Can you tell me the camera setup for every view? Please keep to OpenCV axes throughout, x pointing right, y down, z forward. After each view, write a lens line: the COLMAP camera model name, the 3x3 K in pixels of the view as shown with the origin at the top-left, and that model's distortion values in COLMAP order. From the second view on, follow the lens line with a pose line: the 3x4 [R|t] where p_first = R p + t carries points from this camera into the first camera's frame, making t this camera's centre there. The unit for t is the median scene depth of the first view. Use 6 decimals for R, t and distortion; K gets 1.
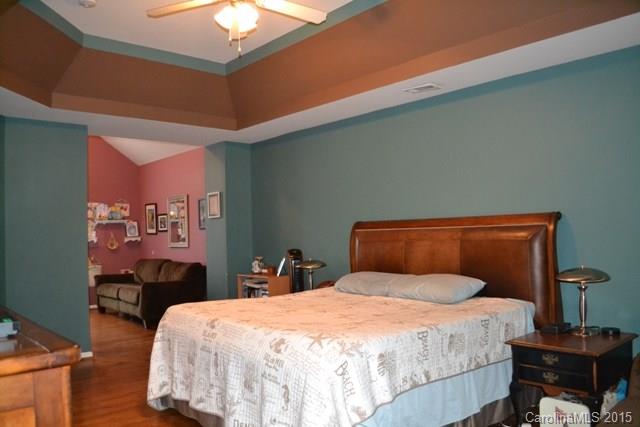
lens RADIAL K [[498.2, 0, 319.7], [0, 498.2, 214.8], [0, 0, 1]] dist [-0.038630, -0.004797]
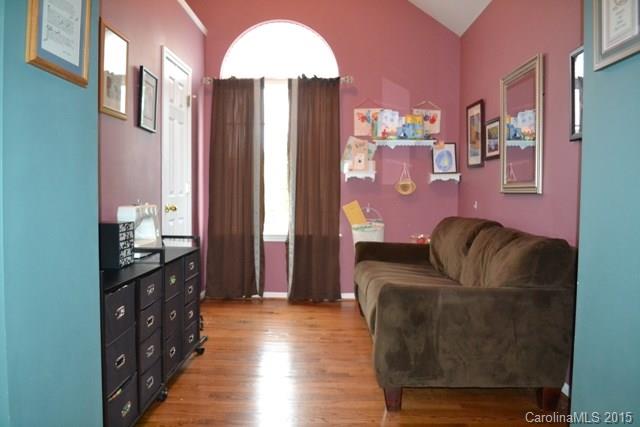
lens RADIAL K [[498.2, 0, 319.3], [0, 498.2, 211.9], [0, 0, 1]] dist [-0.038630, -0.004797]
pose [[0.717289, 0.059842, -0.694201, -0.108905], [-0.000860, 0.996380, 0.085002, 0.042172], [0.696775, -0.060374, 0.714744, 0.545202]]
